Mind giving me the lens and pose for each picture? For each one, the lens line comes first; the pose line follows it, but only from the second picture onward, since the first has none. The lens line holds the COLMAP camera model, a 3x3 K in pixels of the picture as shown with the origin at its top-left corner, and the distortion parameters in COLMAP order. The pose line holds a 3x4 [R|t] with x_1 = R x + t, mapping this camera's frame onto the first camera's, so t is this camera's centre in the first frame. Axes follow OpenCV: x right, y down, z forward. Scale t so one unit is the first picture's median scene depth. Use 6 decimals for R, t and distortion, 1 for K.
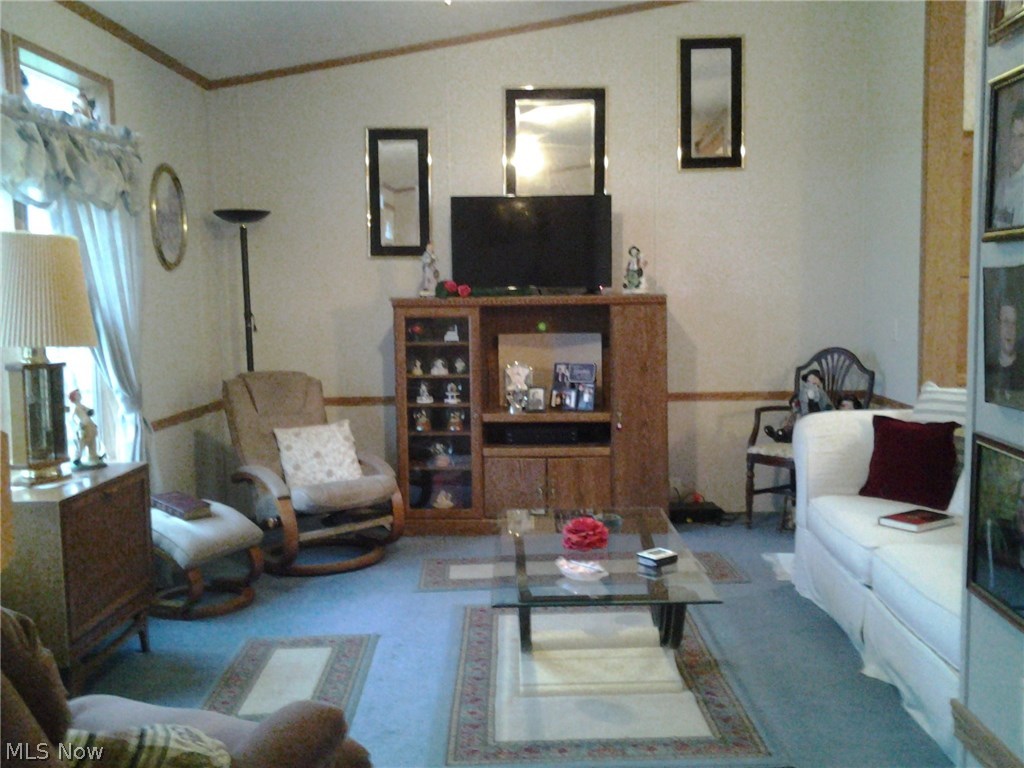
lens RADIAL K [[983.4, 0, 537.5], [0, 983.4, 375.7], [0, 0, 1]] dist [0.059268, 0.000000]
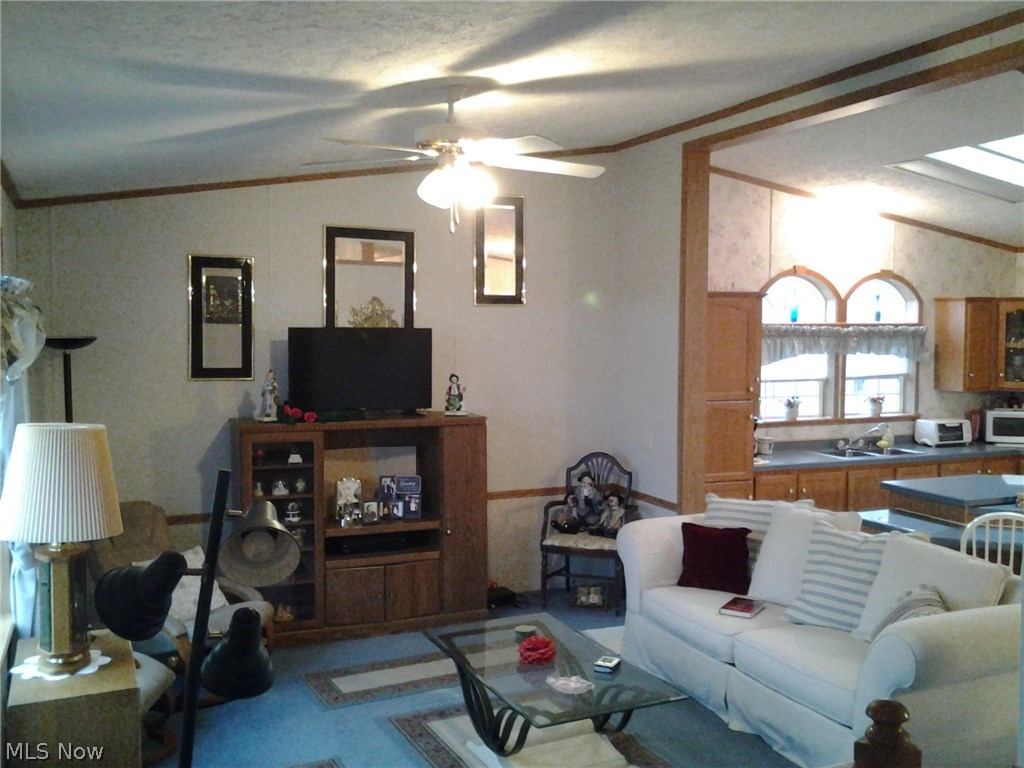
lens RADIAL K [[983.4, 0, 518.9], [0, 983.4, 385.1], [0, 0, 1]] dist [0.059268, 0.000000]
pose [[0.908495, -0.011131, 0.417749, -0.311029], [0.020505, 0.999628, -0.017959, -0.095329], [-0.417393, 0.024882, 0.908385, -0.078548]]
